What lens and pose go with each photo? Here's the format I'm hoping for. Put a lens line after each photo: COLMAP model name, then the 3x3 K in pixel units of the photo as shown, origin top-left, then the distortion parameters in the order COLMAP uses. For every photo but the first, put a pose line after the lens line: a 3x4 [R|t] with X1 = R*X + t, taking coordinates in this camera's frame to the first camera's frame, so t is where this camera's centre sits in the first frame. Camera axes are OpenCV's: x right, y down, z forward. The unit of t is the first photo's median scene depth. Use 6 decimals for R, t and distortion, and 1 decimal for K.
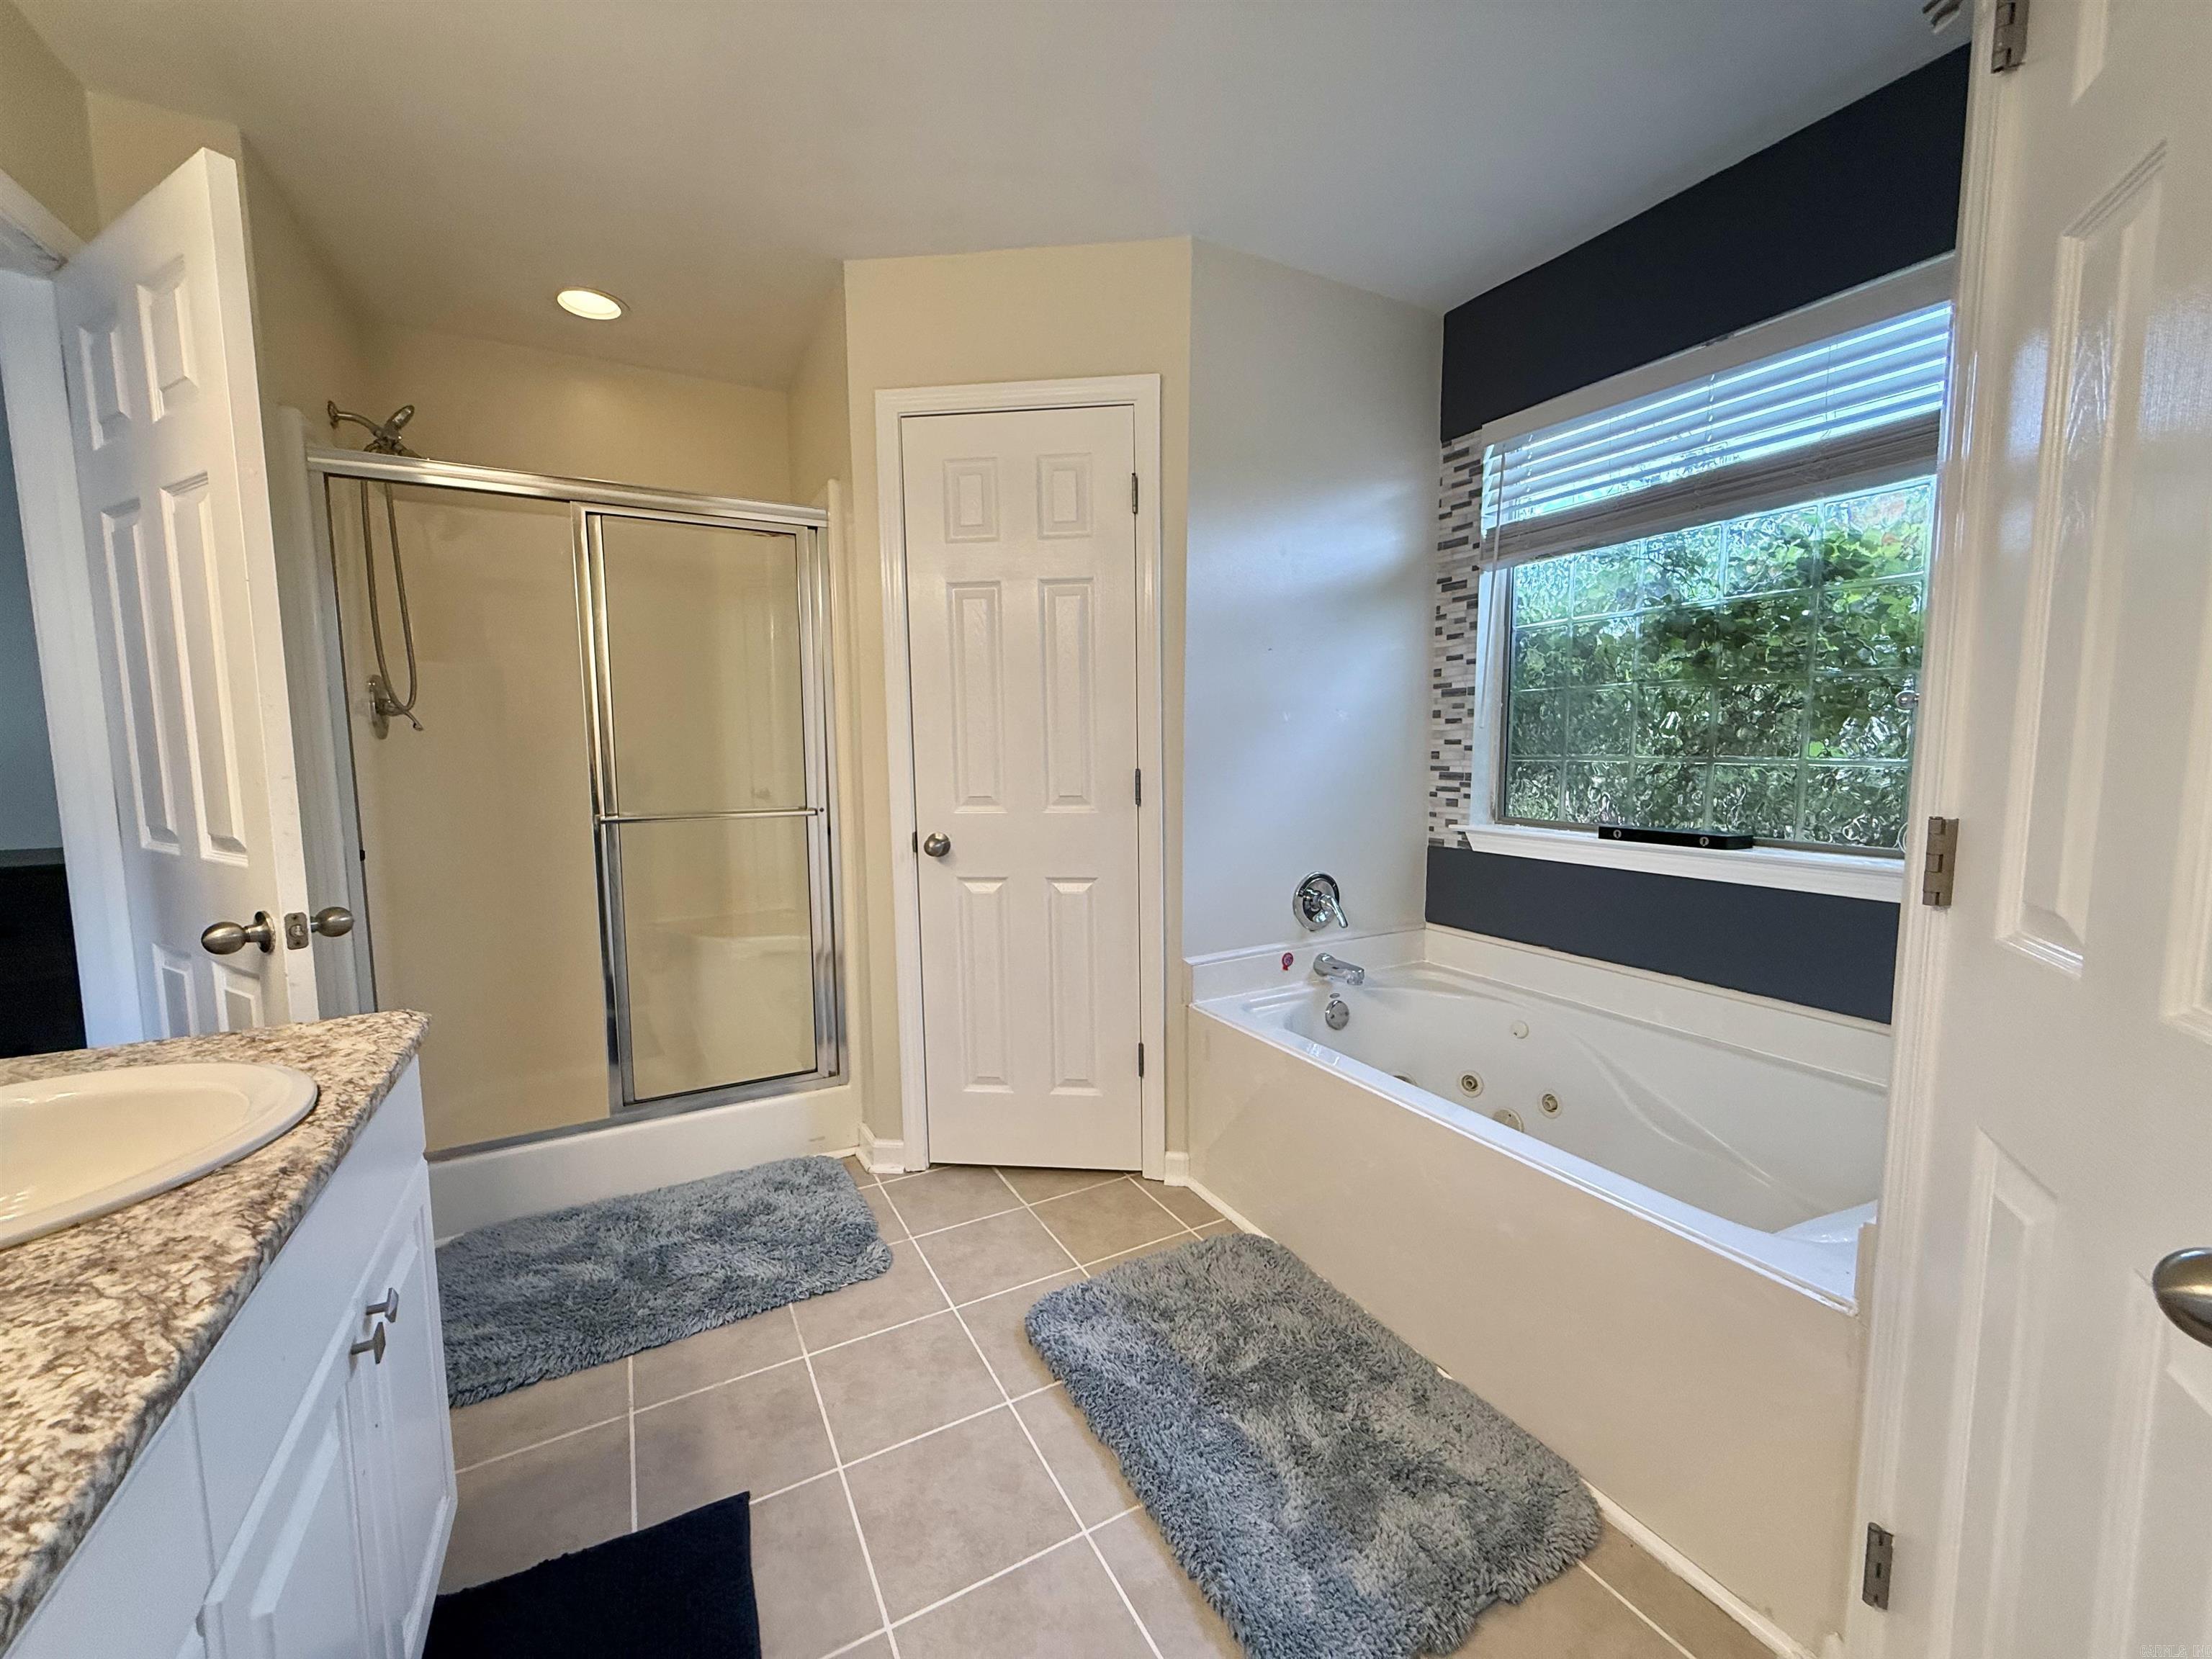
lens RADIAL K [[884.3, 0, 1098.8], [0, 884.3, 826.9], [0, 0, 1]] dist [0.000094, 0.000439]
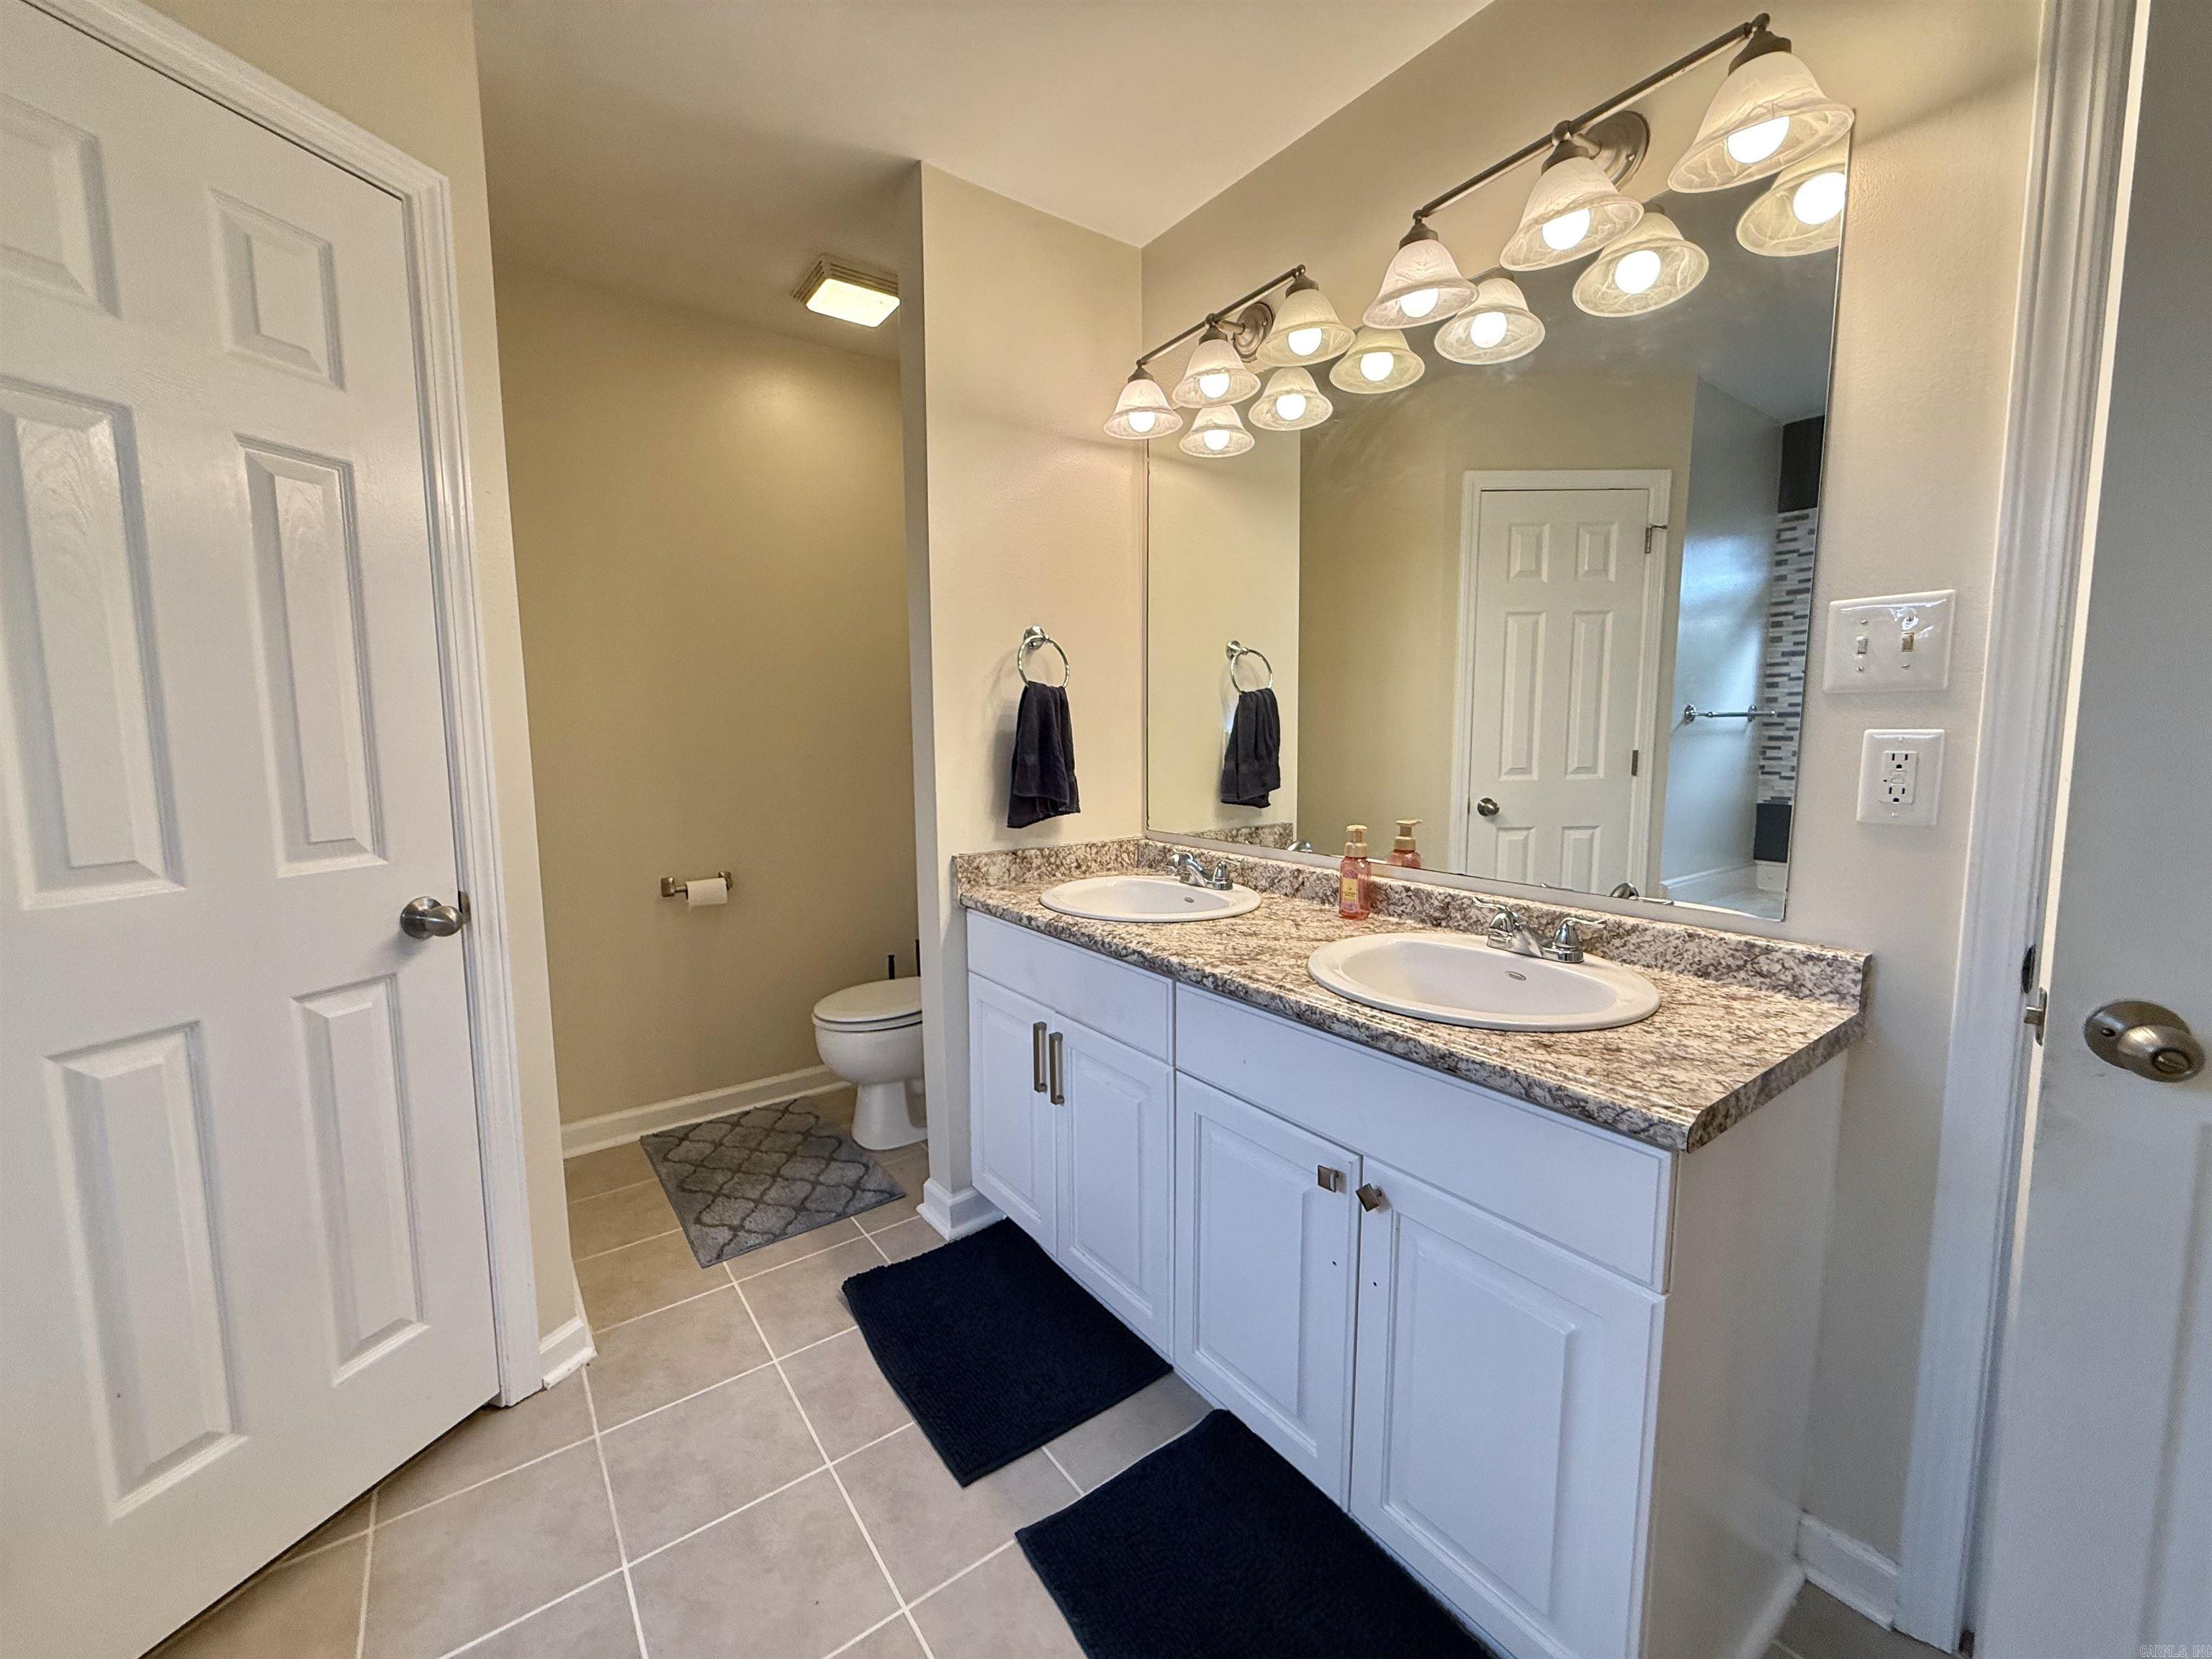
lens RADIAL K [[883.1, 0, 1097.8], [0, 883.1, 828.8], [0, 0, 1]] dist [0.000023, 0.000030]
pose [[-0.990746, 0.033581, -0.131512, -0.157479], [0.005159, 0.977529, 0.210740, -0.110275], [0.135634, 0.208111, -0.968655, 1.077923]]
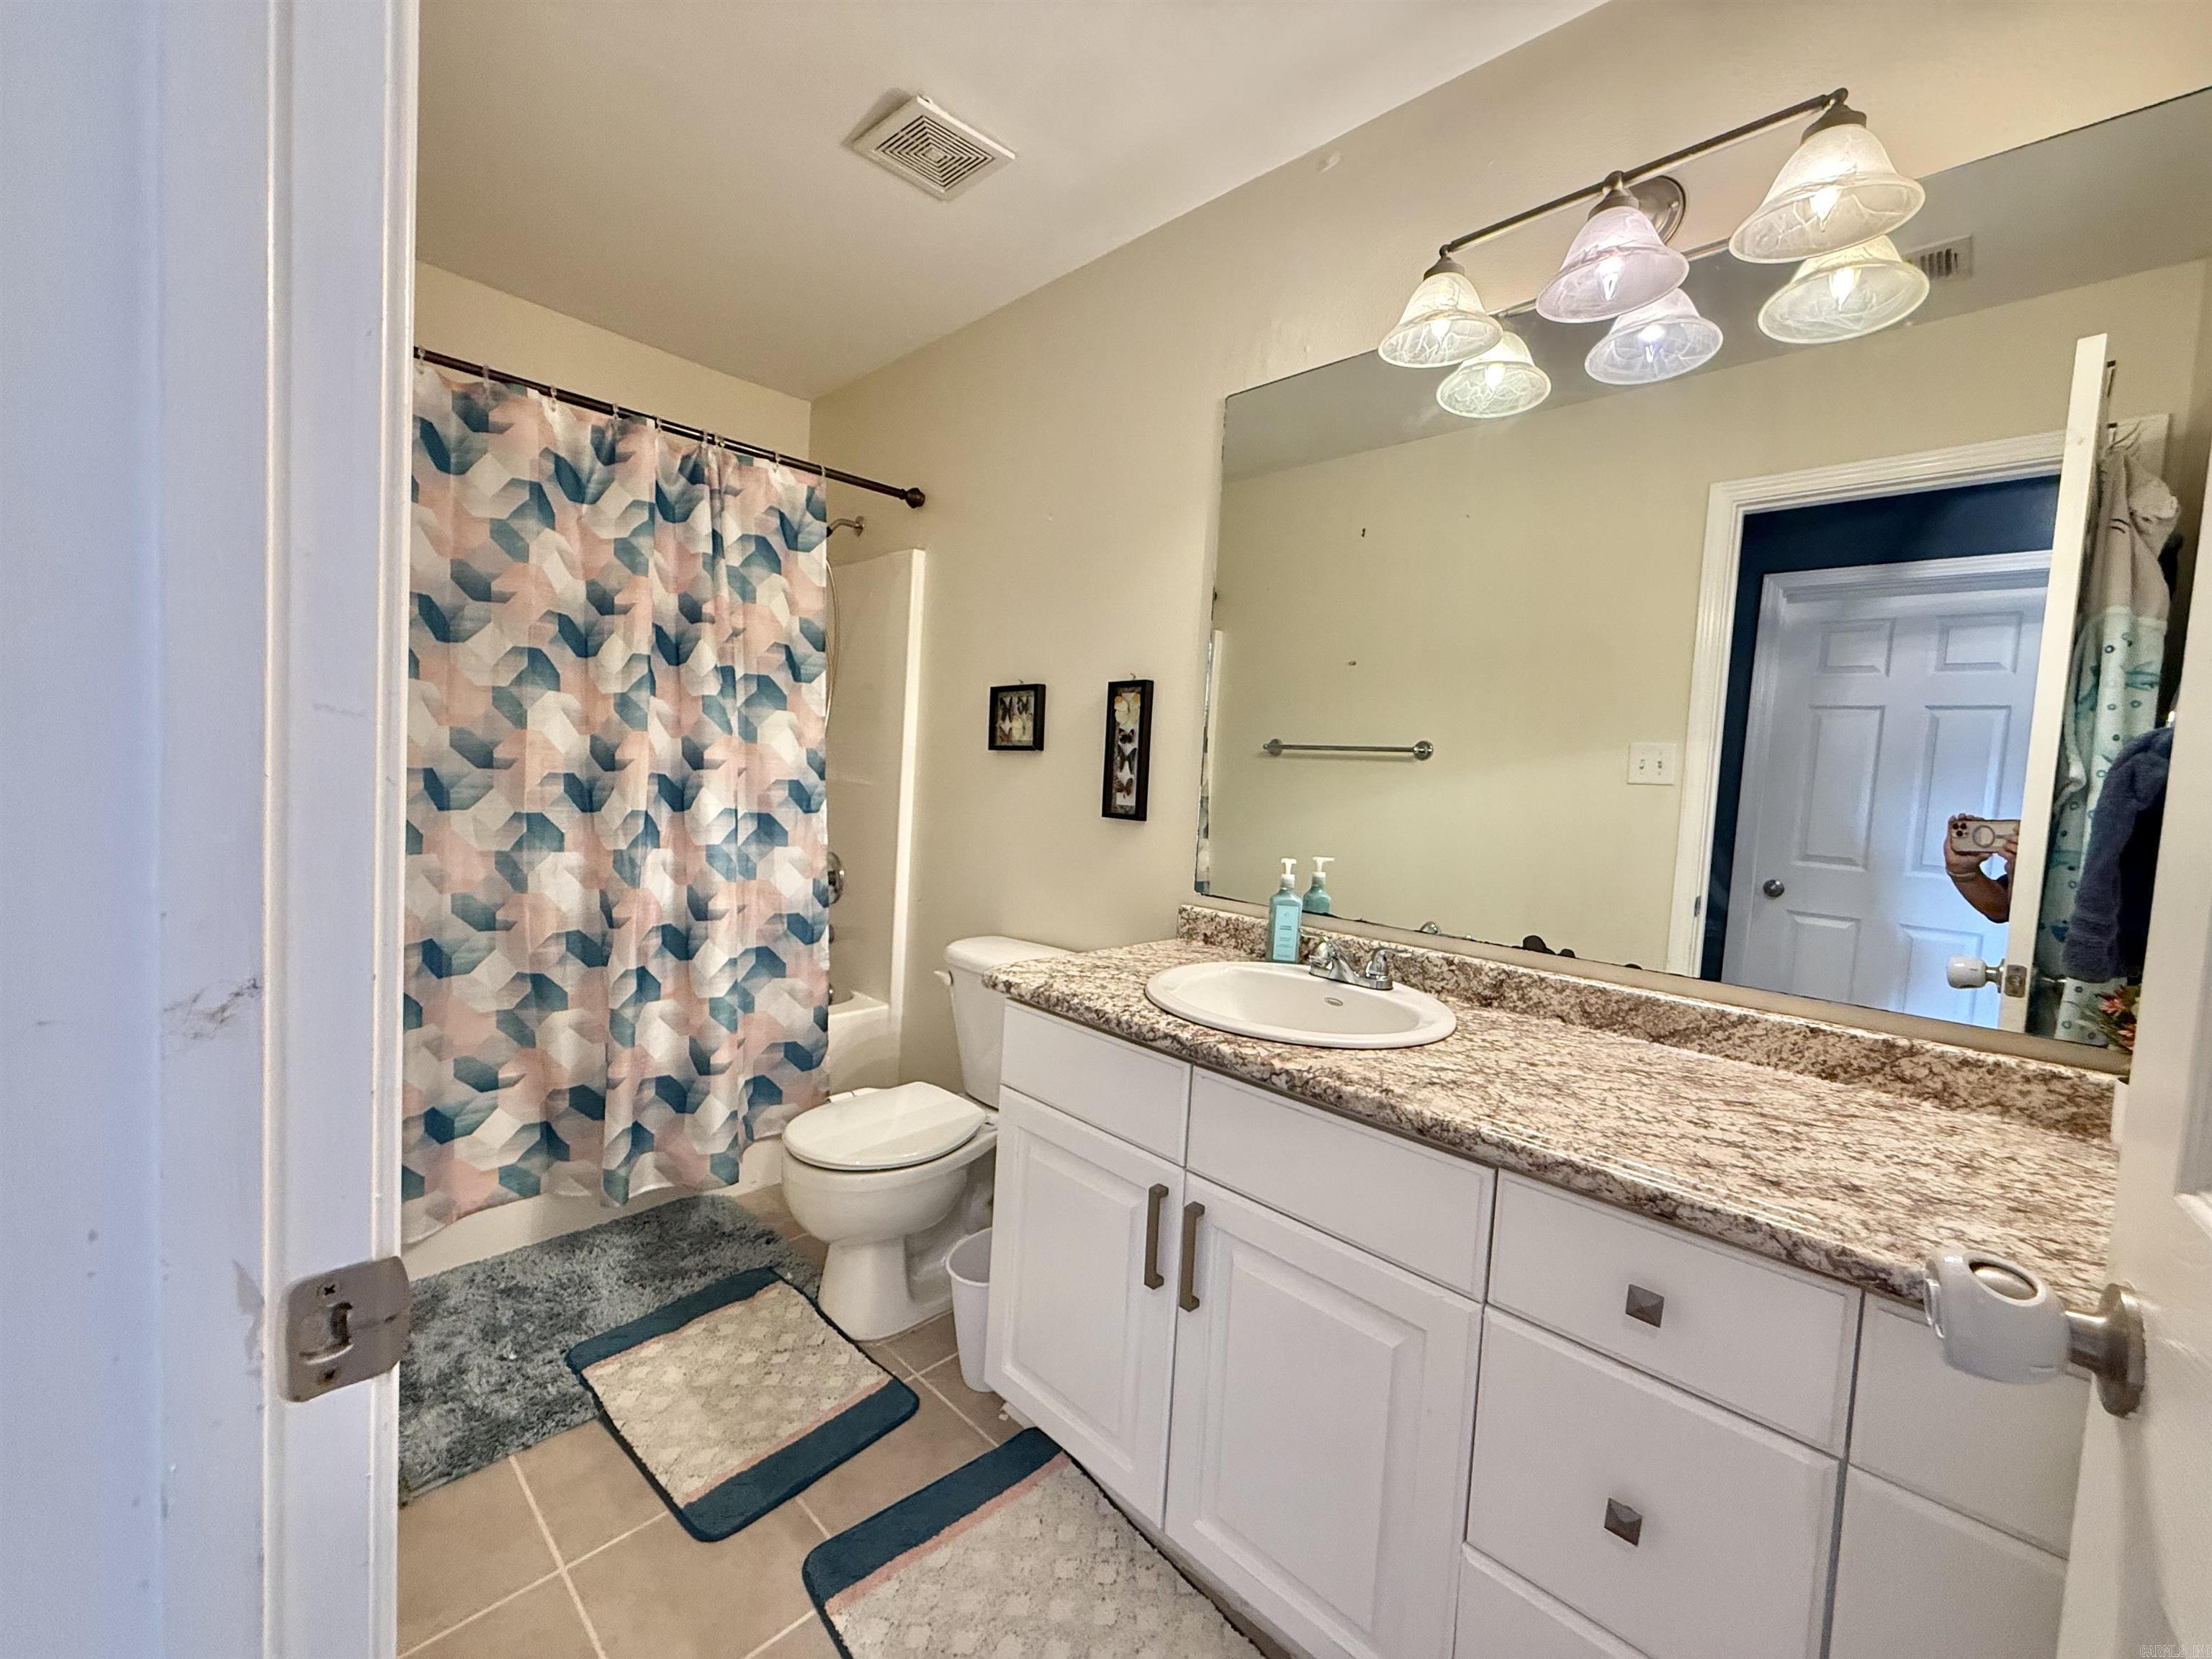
lens RADIAL K [[900.5, 0, 1105.1], [0, 900.5, 795.3], [0, 0, 1]] dist [-0.026662, 0.010078]
pose [[-0.951519, -0.039176, -0.305086, -0.041689], [-0.079604, 0.989428, 0.121221, -0.074776], [0.297112, 0.139630, -0.944578, 0.889770]]
